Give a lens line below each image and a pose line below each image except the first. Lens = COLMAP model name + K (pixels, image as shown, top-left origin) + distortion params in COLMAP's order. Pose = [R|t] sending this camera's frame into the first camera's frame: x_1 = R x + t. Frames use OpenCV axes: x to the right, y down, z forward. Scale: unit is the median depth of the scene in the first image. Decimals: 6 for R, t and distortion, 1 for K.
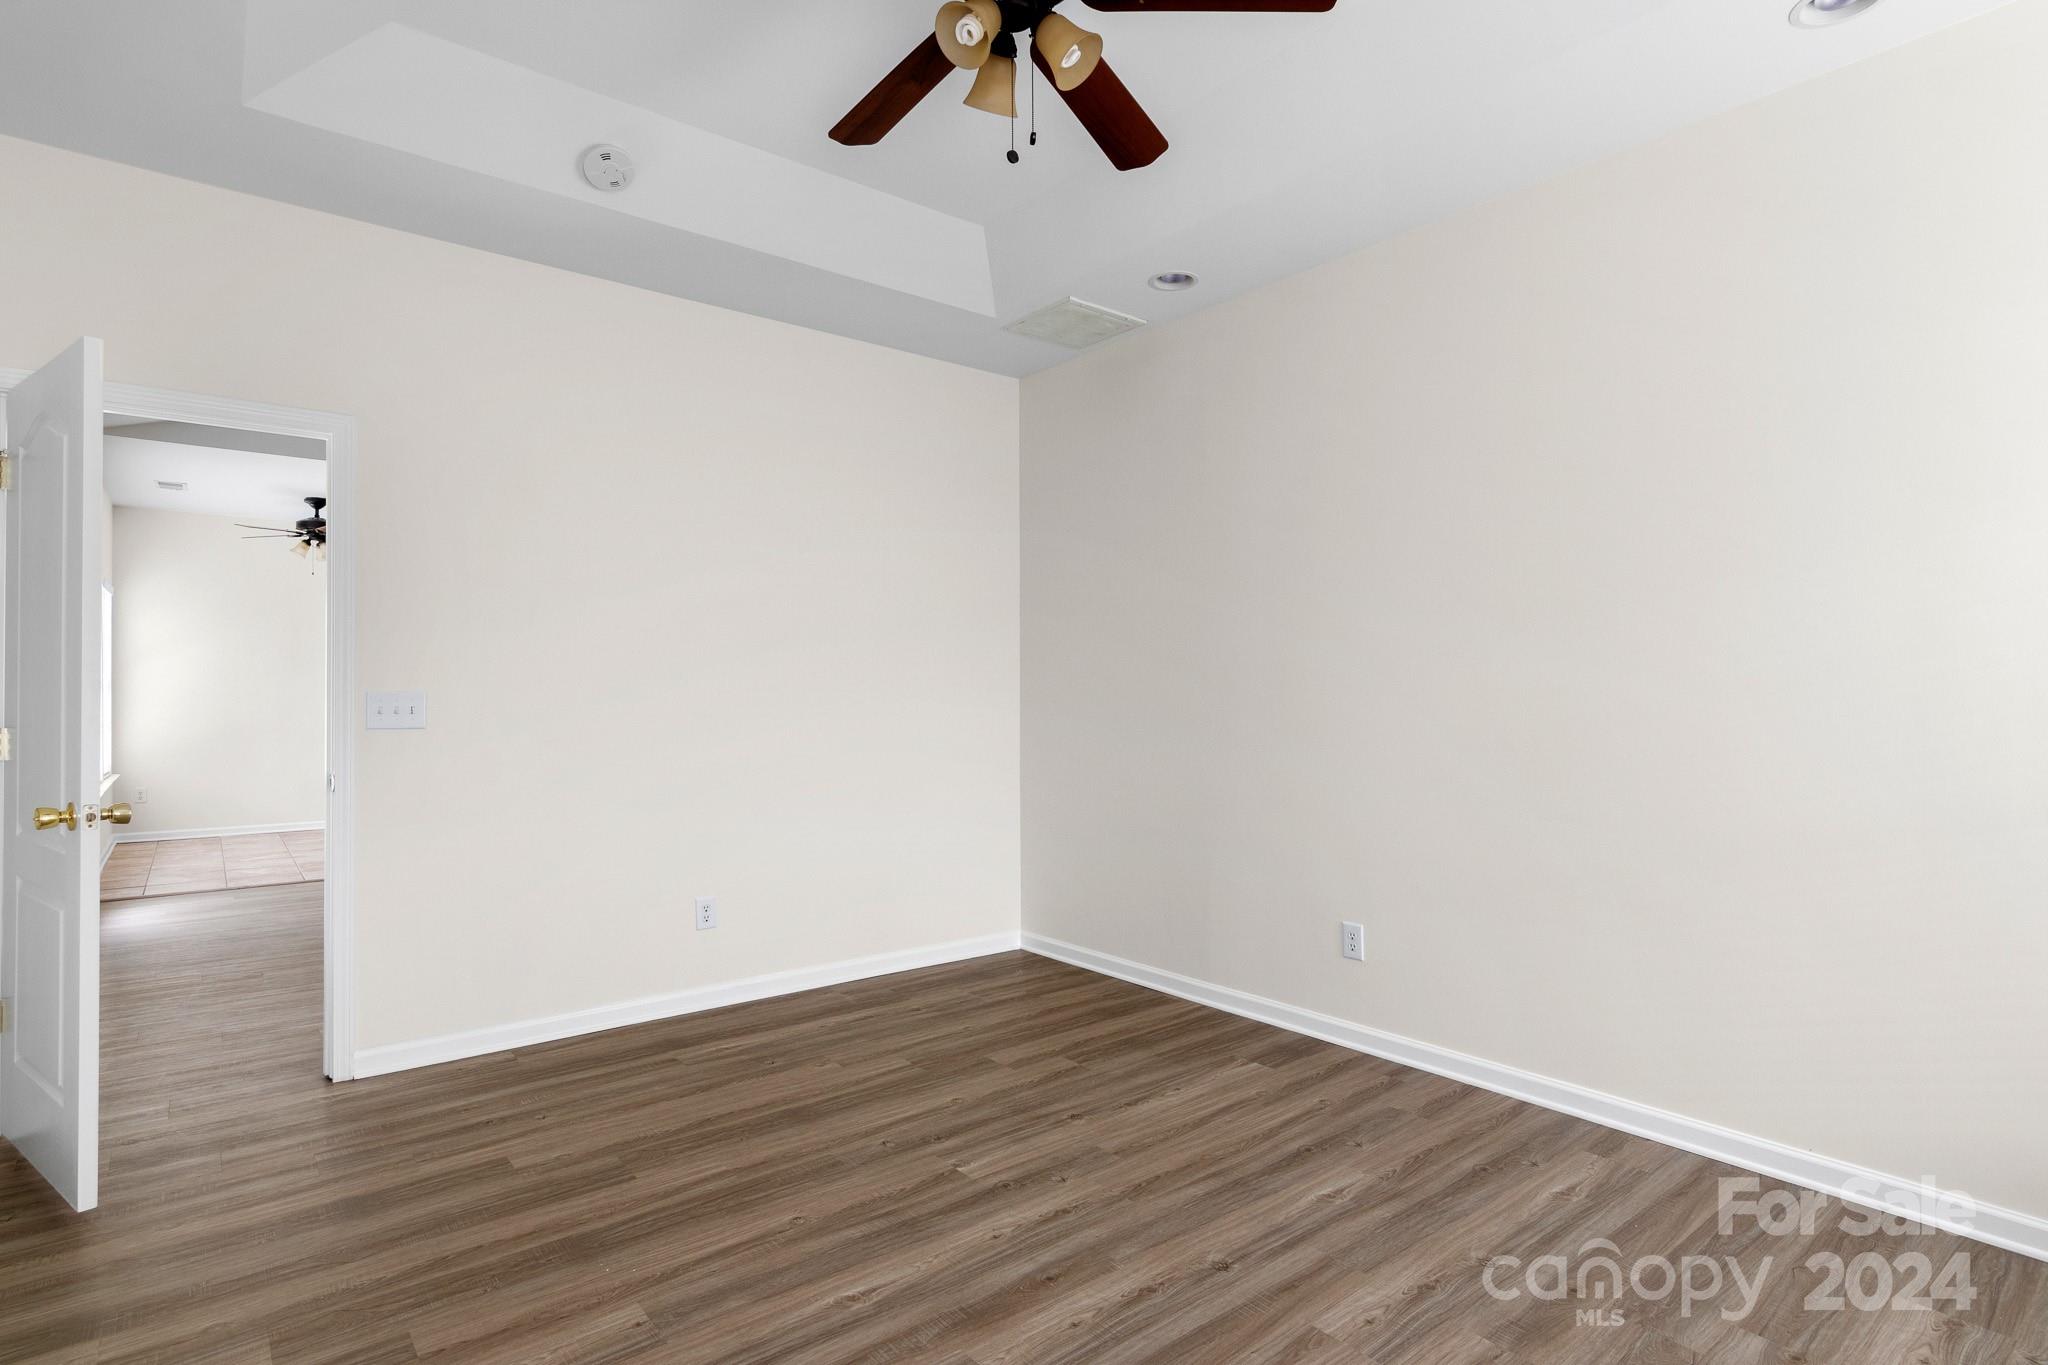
lens RADIAL K [[1054.7, 0, 1038.7], [0, 1054.7, 687.9], [0, 0, 1]] dist [-0.005761, 0.003220]
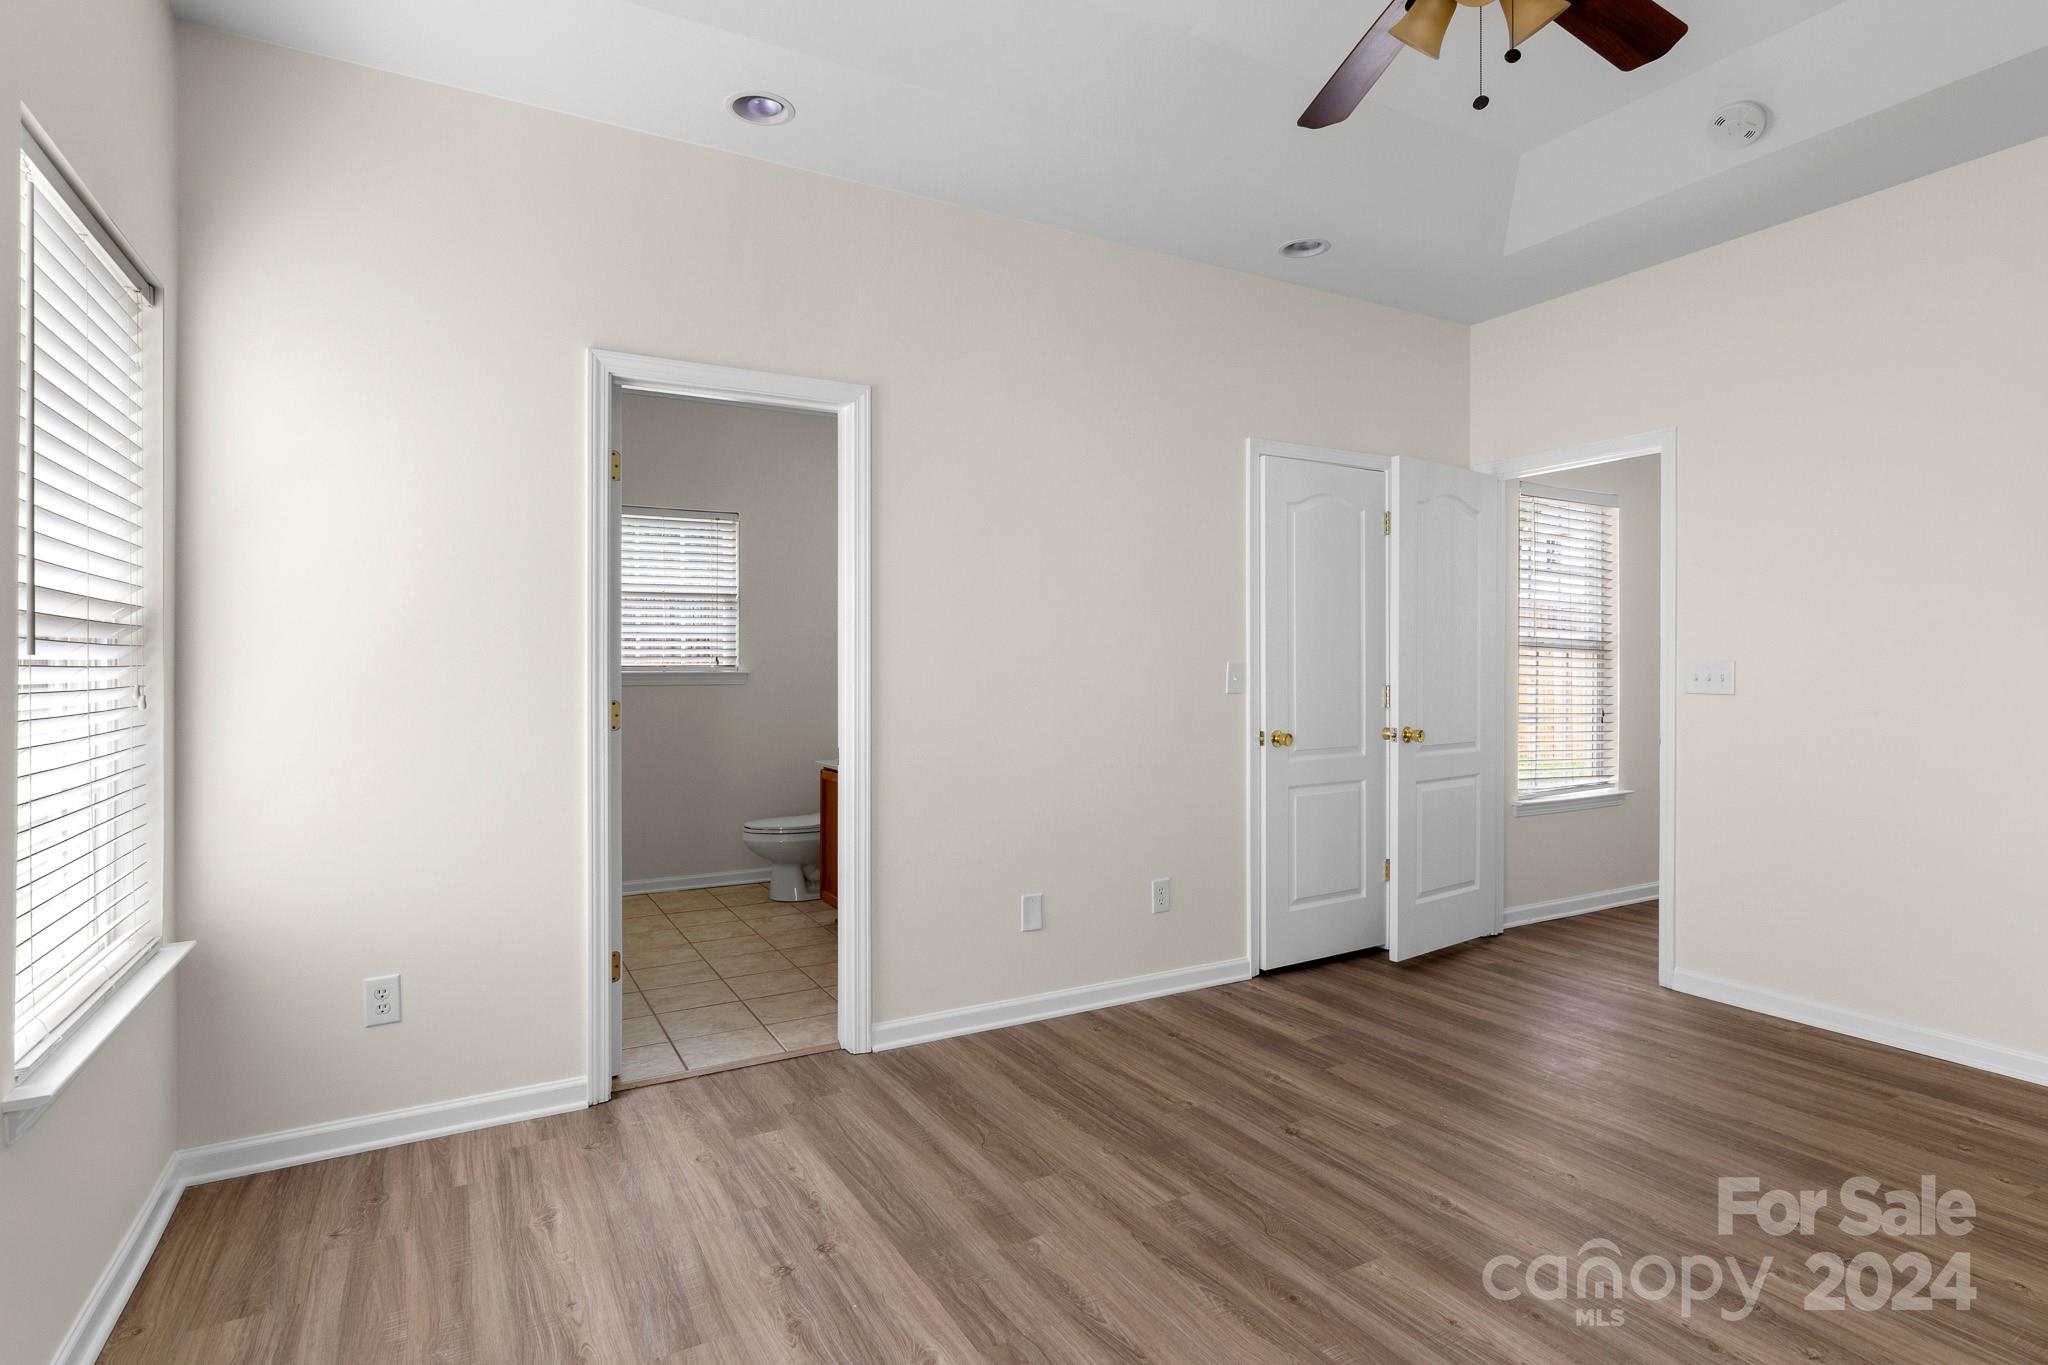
lens RADIAL K [[1054.7, 0, 1026.0], [0, 1054.7, 676.1], [0, 0, 1]] dist [-0.005761, 0.003220]
pose [[-0.165740, 0.010295, -0.986116, 0.630608], [-0.001800, 0.999941, 0.010742, 0.008996], [0.986168, 0.003555, -0.165711, 0.479100]]
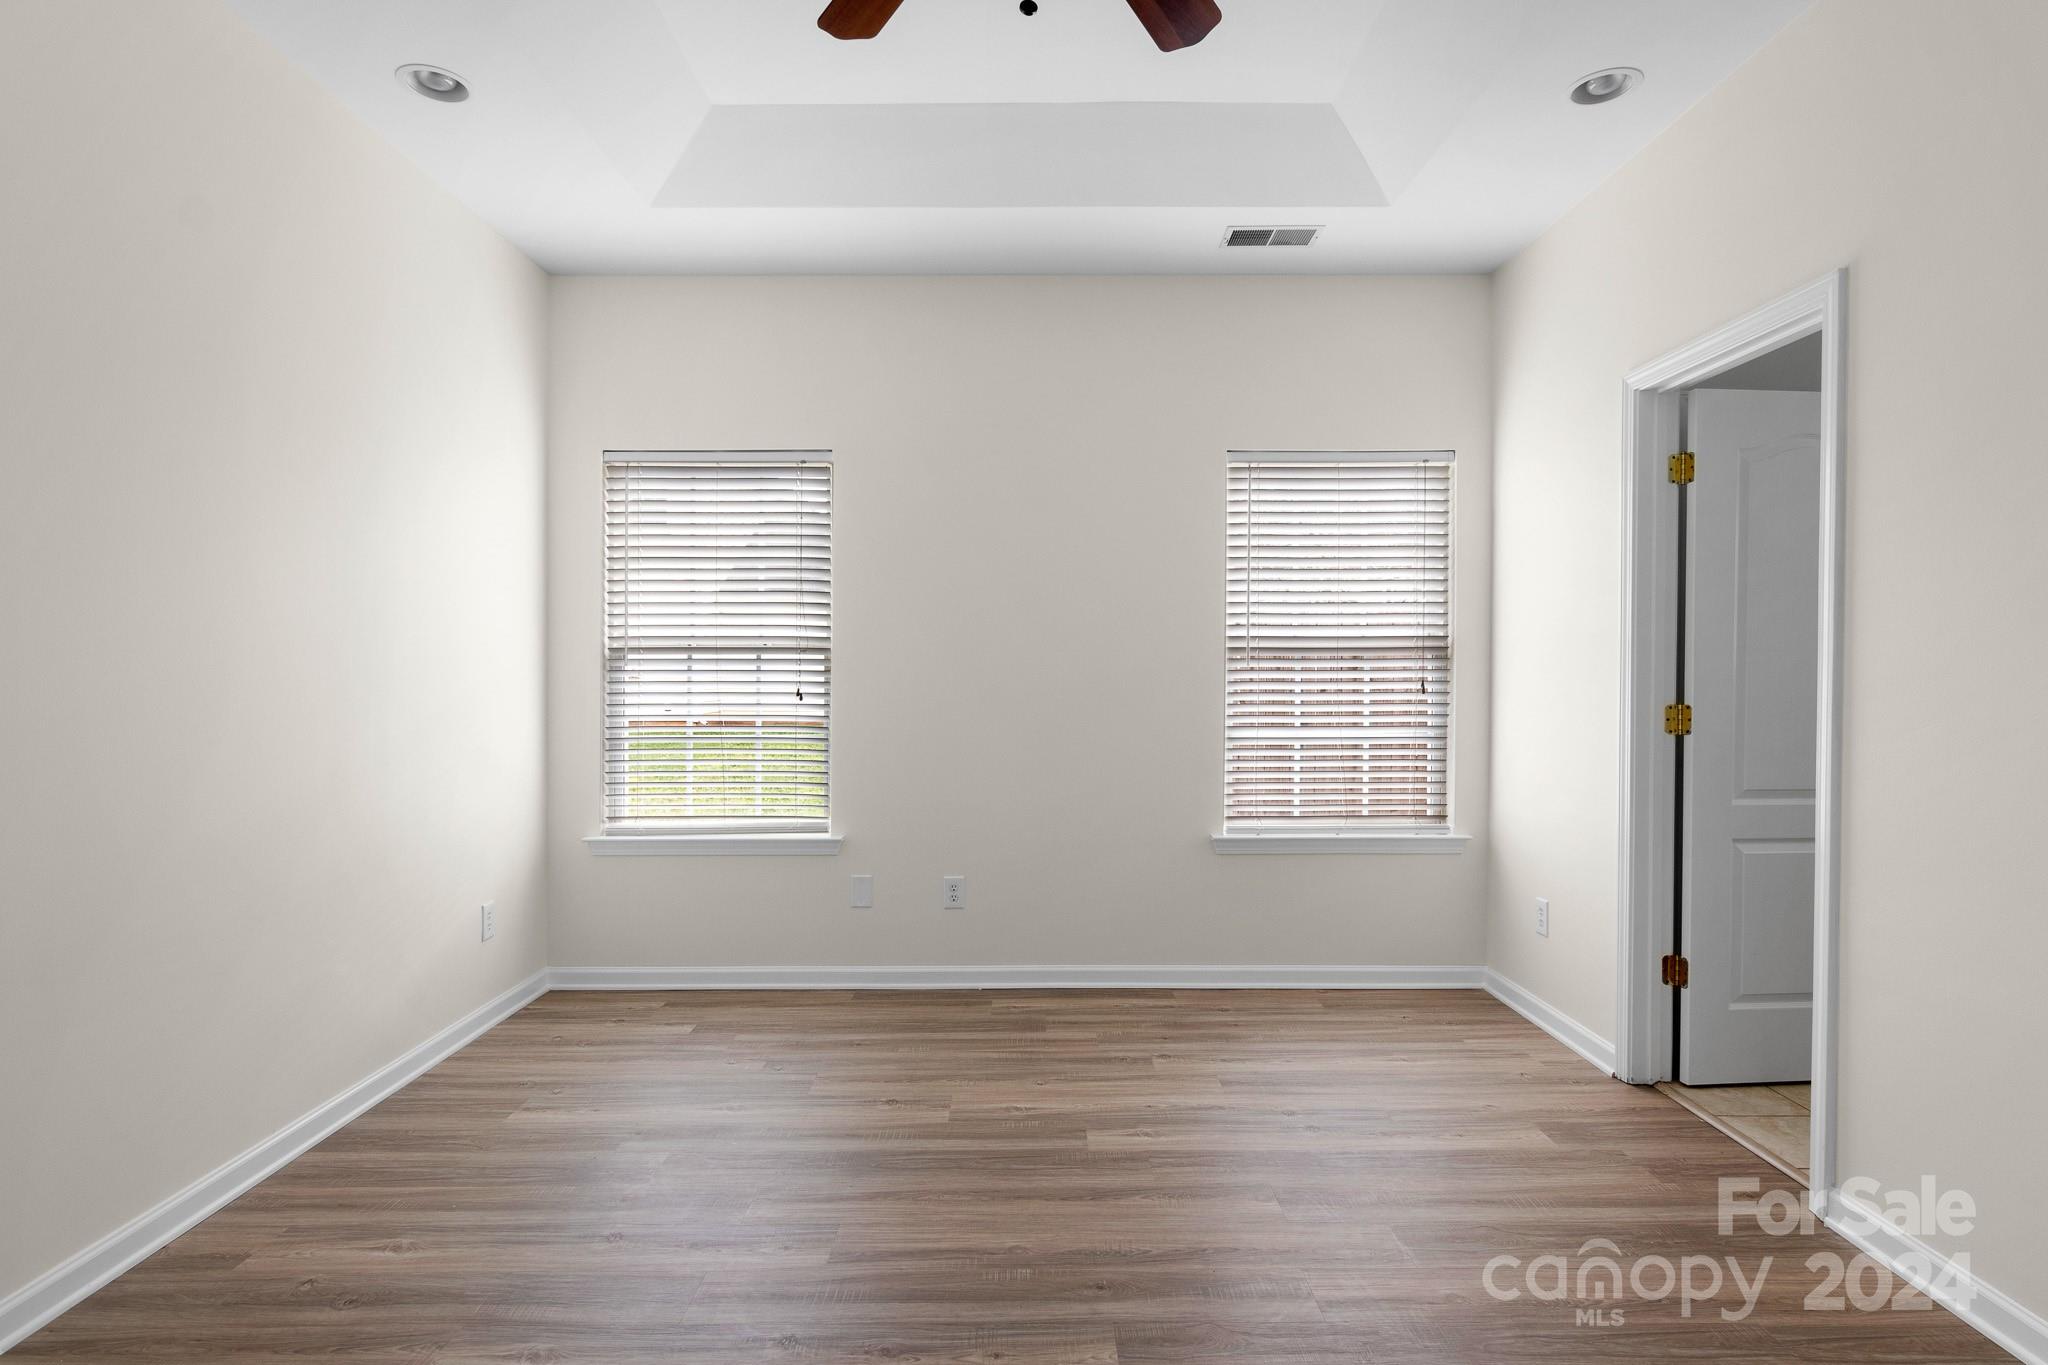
lens RADIAL K [[1054.7, 0, 1013.0], [0, 1054.7, 649.8], [0, 0, 1]] dist [-0.005761, 0.003220]
pose [[-0.764915, 0.017390, 0.643896, -0.354043], [0.006521, 0.999793, -0.019255, 0.007627], [-0.644098, -0.010530, -0.764870, 1.043790]]
